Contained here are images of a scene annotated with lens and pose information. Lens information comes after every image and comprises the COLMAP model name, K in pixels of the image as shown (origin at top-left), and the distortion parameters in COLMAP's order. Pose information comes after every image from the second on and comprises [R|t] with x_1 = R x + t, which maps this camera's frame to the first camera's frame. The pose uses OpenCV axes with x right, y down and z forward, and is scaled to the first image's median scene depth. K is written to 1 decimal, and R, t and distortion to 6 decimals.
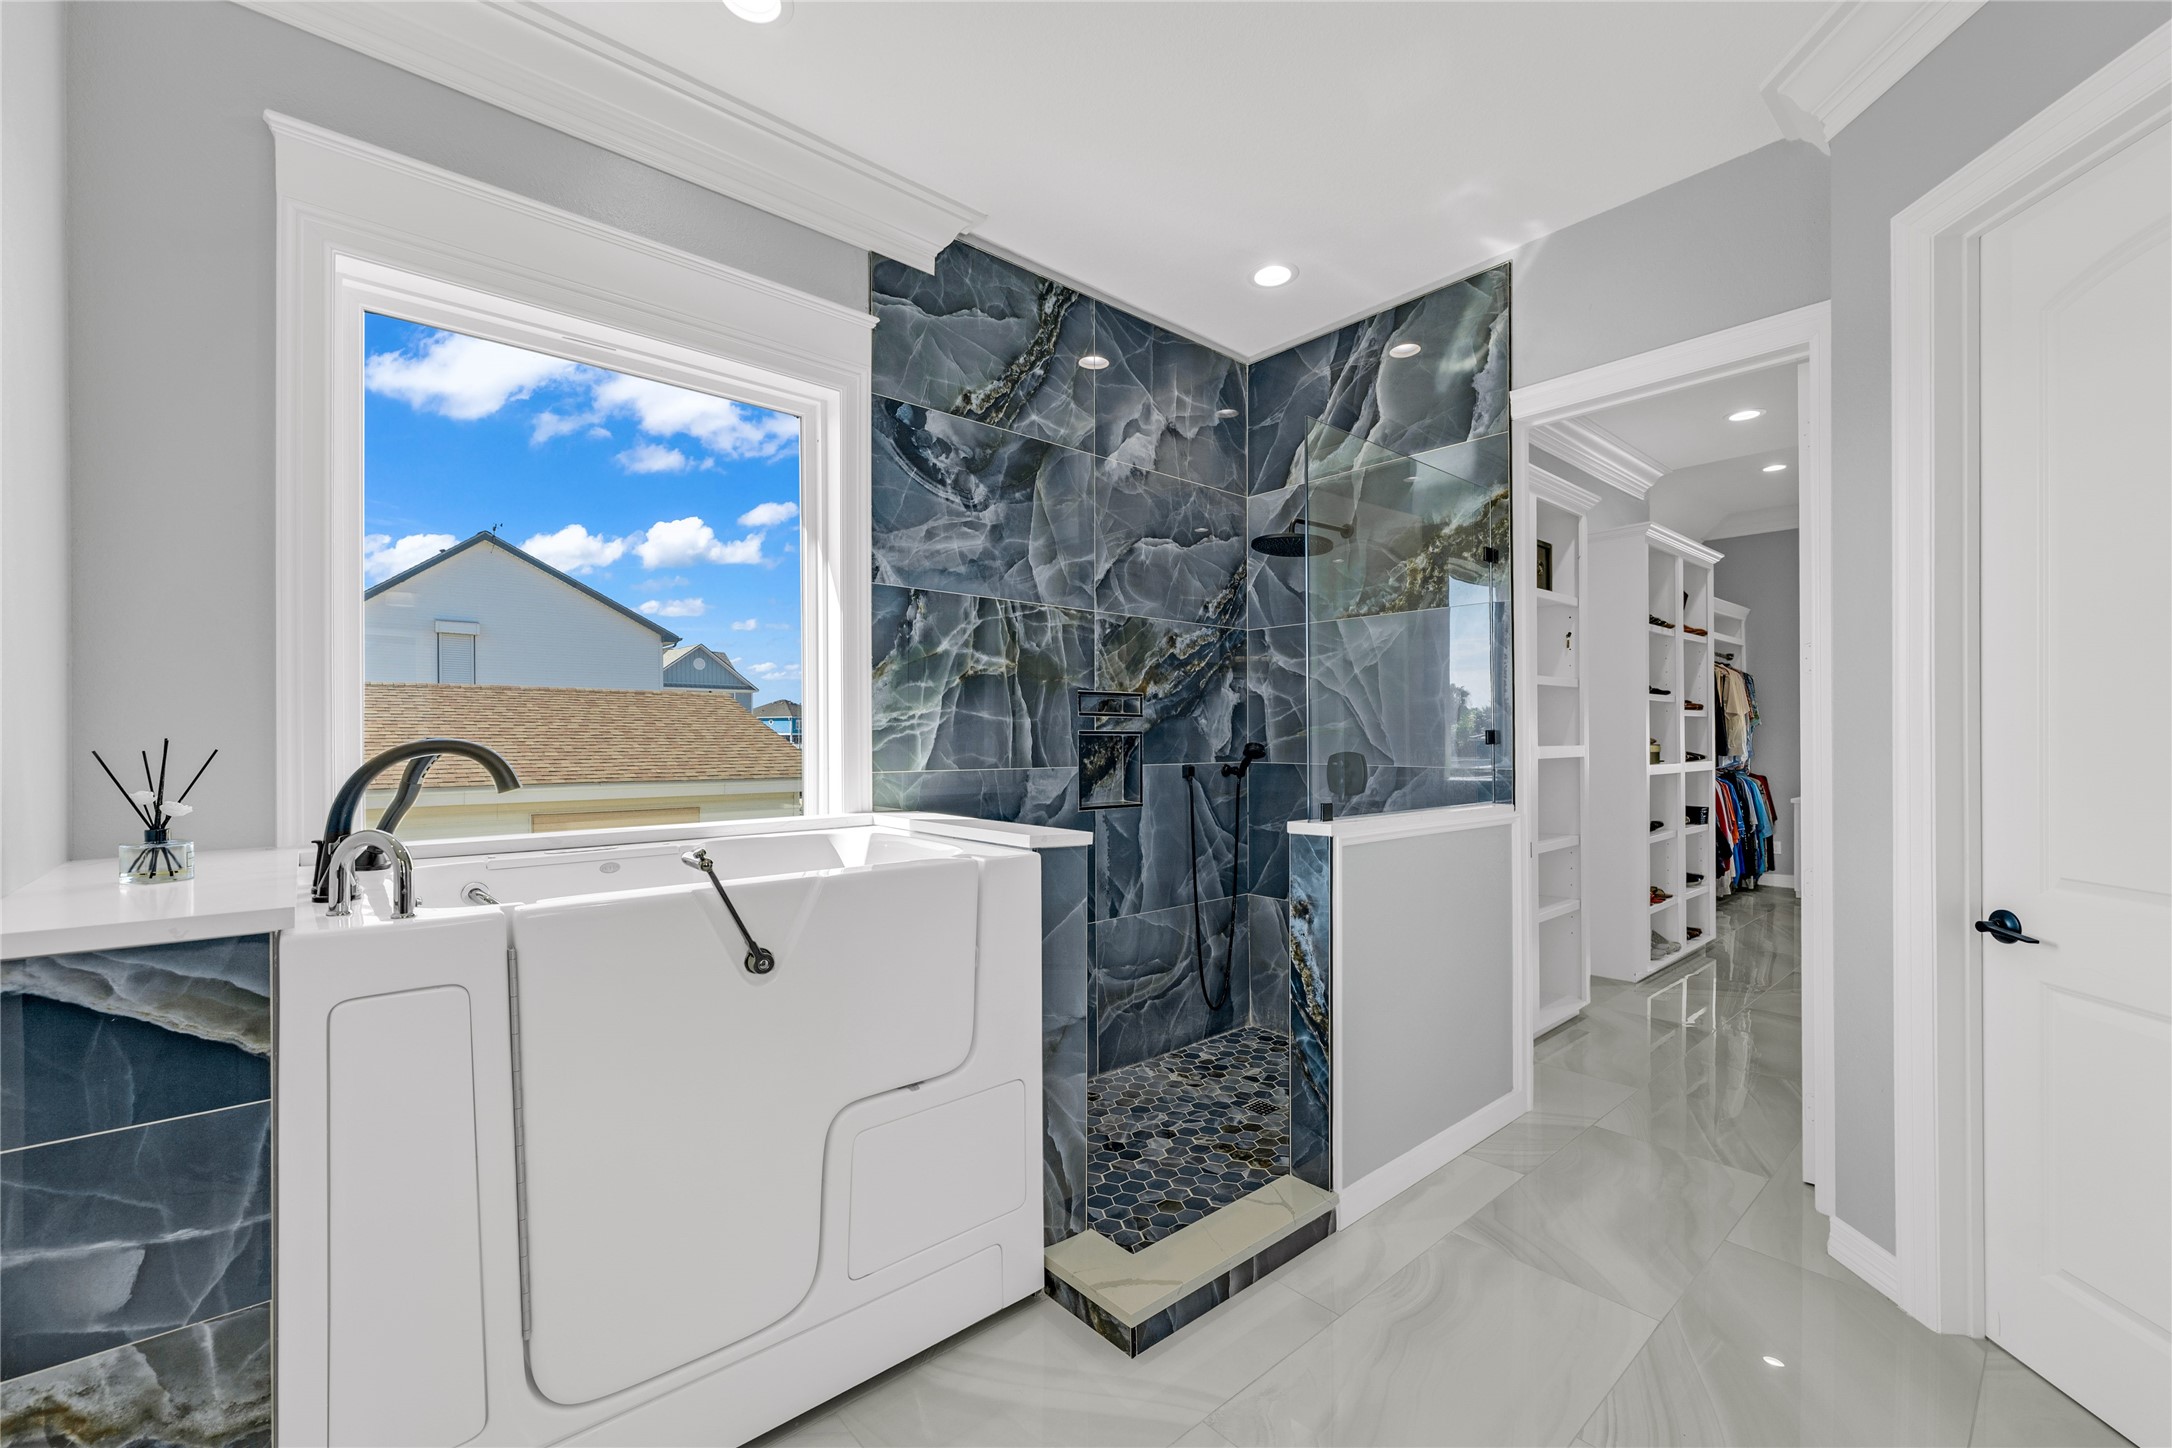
lens RADIAL K [[898.6, 0, 1080.0], [0, 898.6, 736.9], [0, 0, 1]] dist [-0.001938, -0.000389]
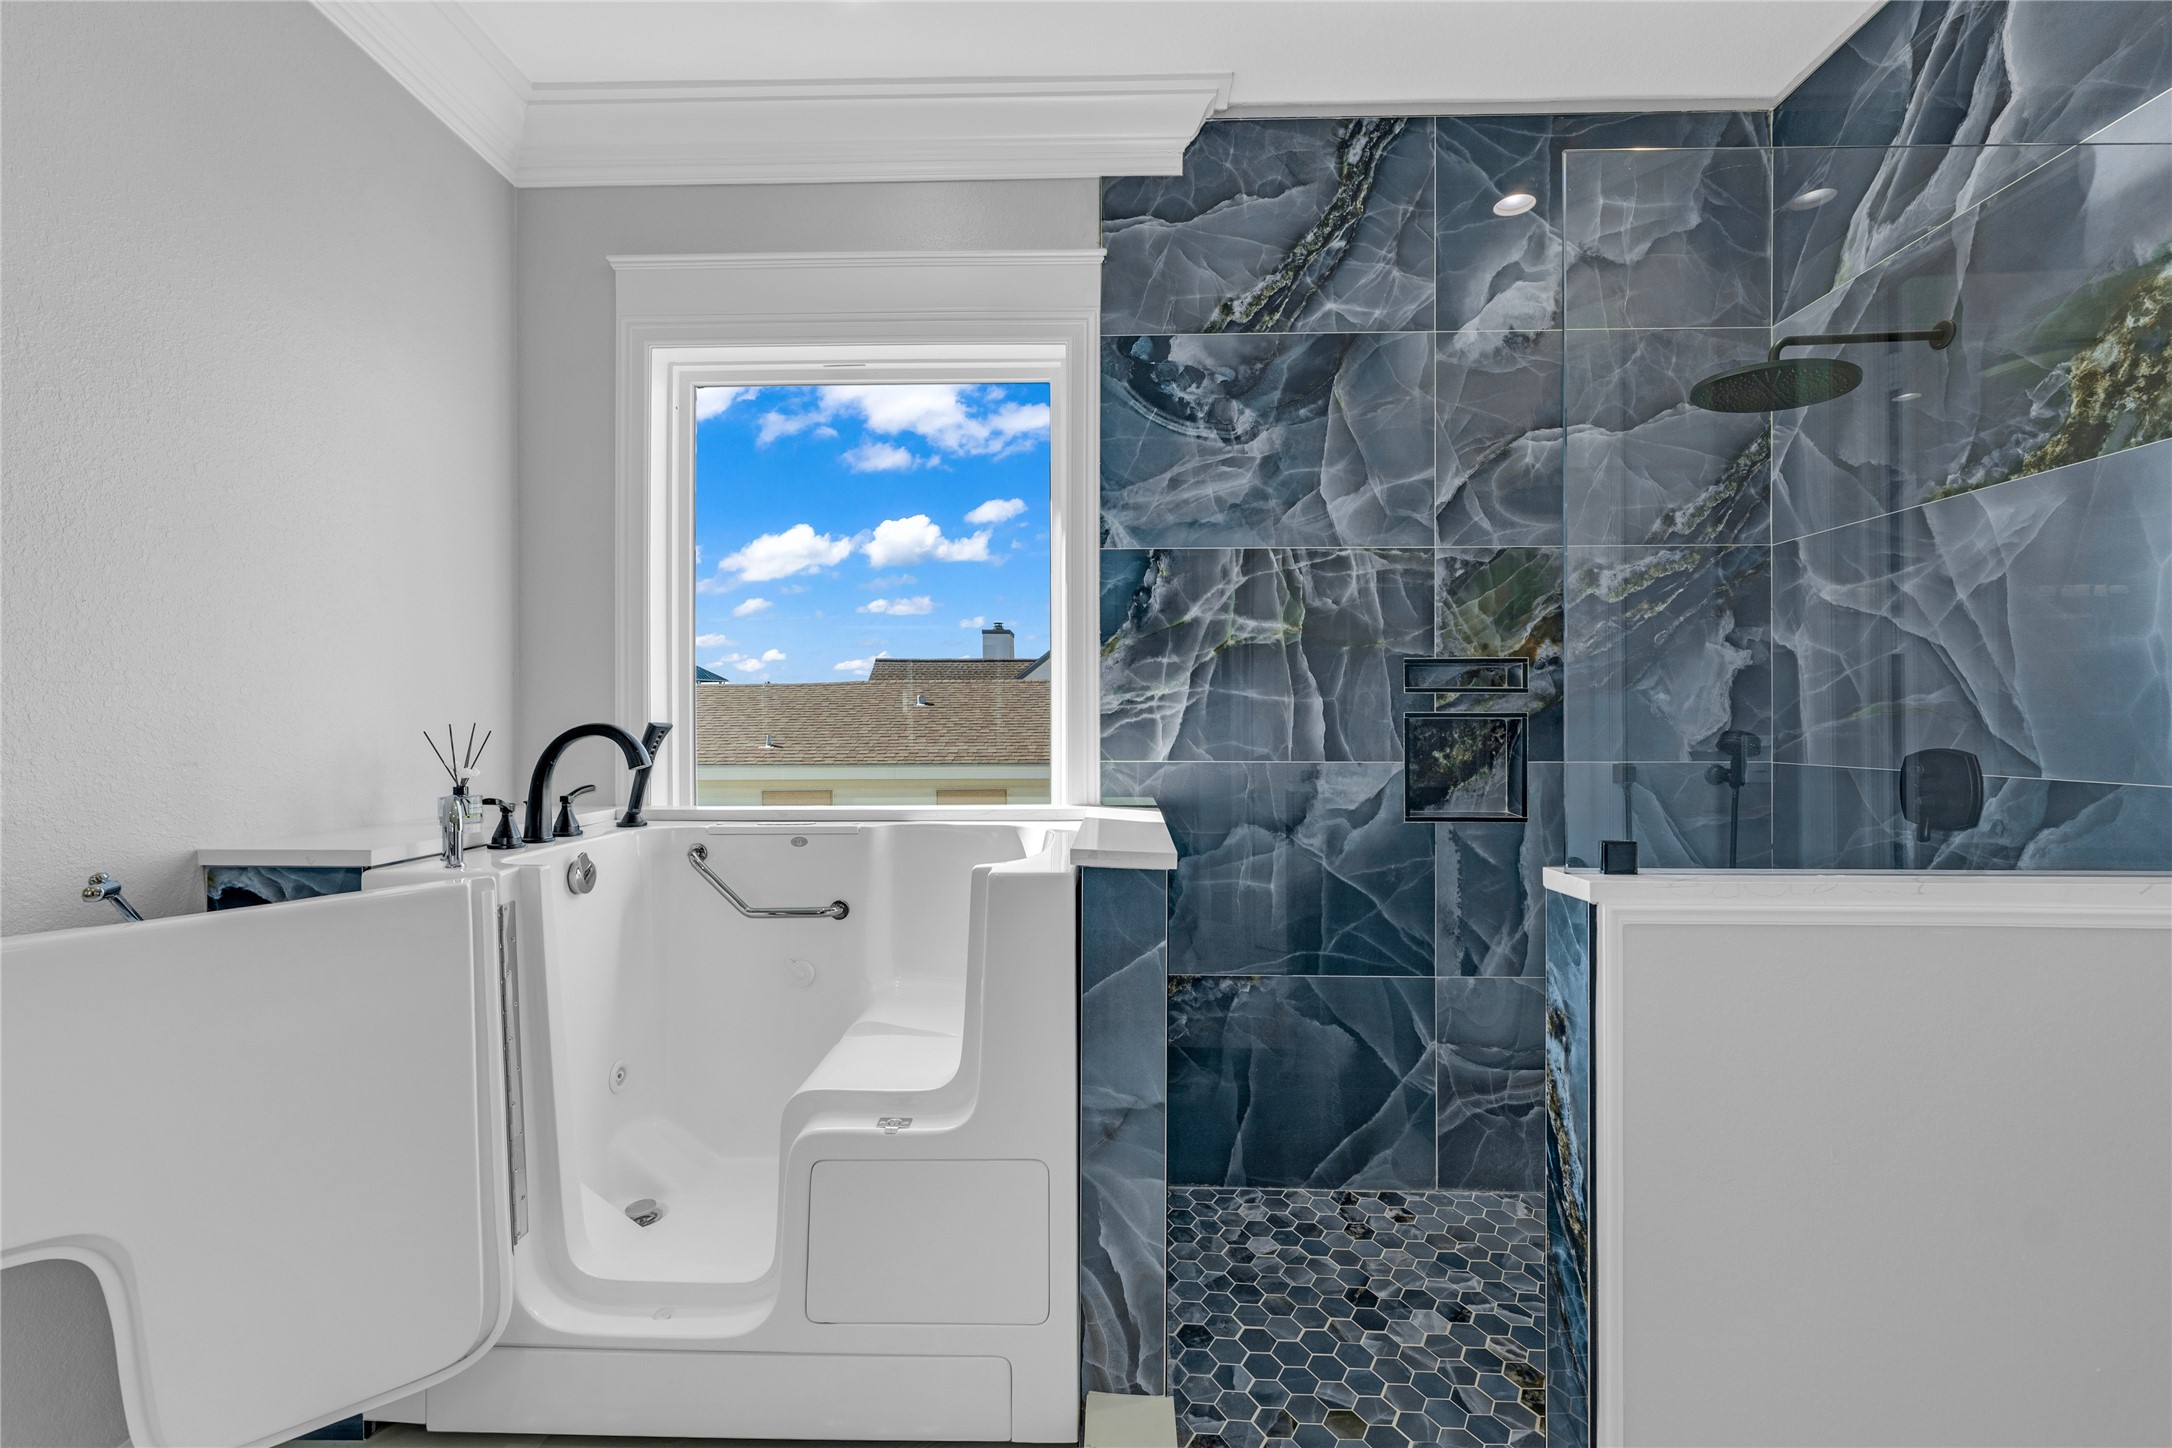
lens RADIAL K [[896.9, 0, 1086.0], [0, 896.9, 724.0], [0, 0, 1]] dist [-0.001341, -0.000407]
pose [[0.735111, 0.000665, -0.677947, 0.318916], [0.000959, 0.999997, 0.002021, 0.000620], [0.677946, -0.002136, 0.735108, 0.295876]]
